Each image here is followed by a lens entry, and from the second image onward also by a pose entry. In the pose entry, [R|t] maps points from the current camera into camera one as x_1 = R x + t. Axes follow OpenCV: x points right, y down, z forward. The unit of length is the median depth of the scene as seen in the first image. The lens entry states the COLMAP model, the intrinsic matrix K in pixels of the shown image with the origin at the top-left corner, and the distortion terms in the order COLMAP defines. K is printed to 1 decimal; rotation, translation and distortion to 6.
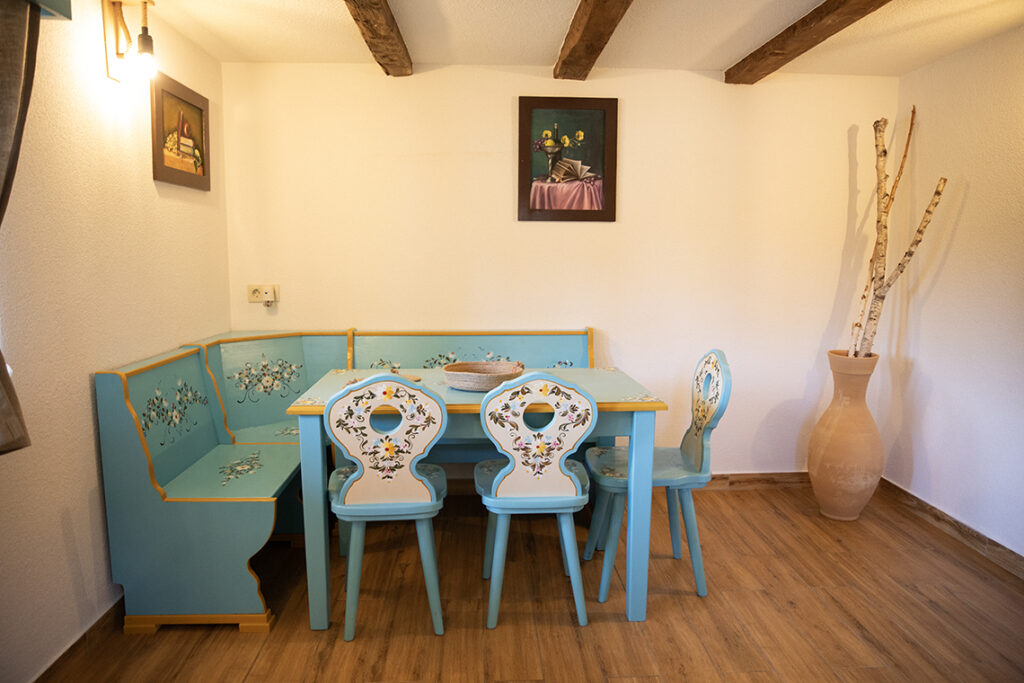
lens RADIAL K [[690.2, 0, 512.0], [0, 690.2, 341.5], [0, 0, 1]] dist [-0.112428, 0.080335]
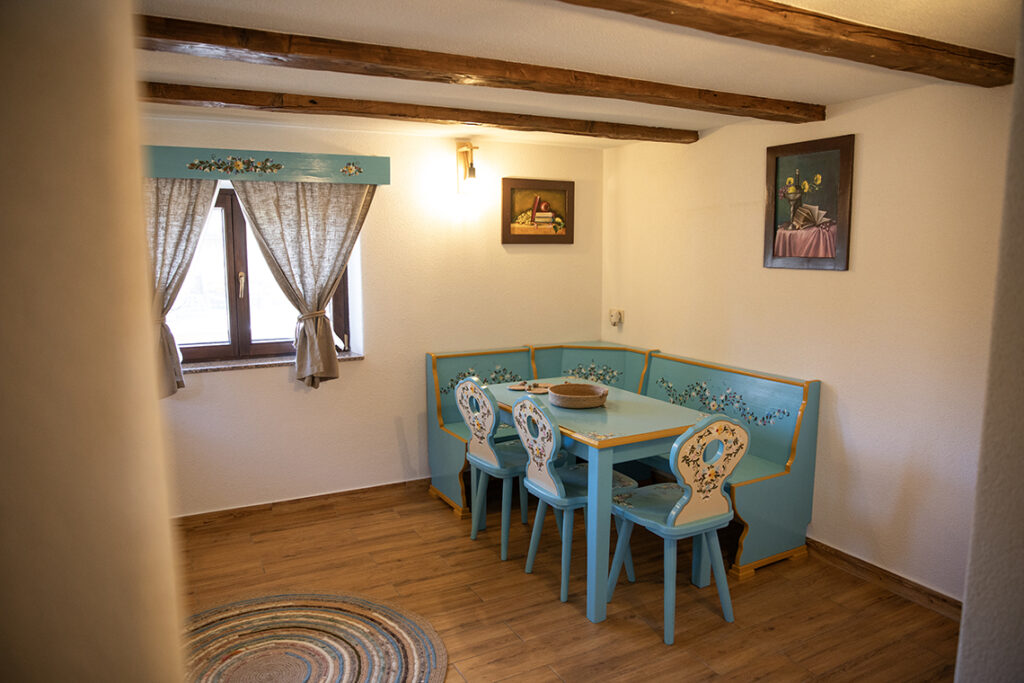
lens RADIAL K [[690.2, 0, 512.0], [0, 690.2, 341.5], [0, 0, 1]] dist [-0.112428, 0.080335]
pose [[0.427767, 0.115969, -0.896419, 0.786211], [-0.110371, 0.991016, 0.075538, -0.101834], [0.897125, 0.066626, 0.436723, 0.223574]]
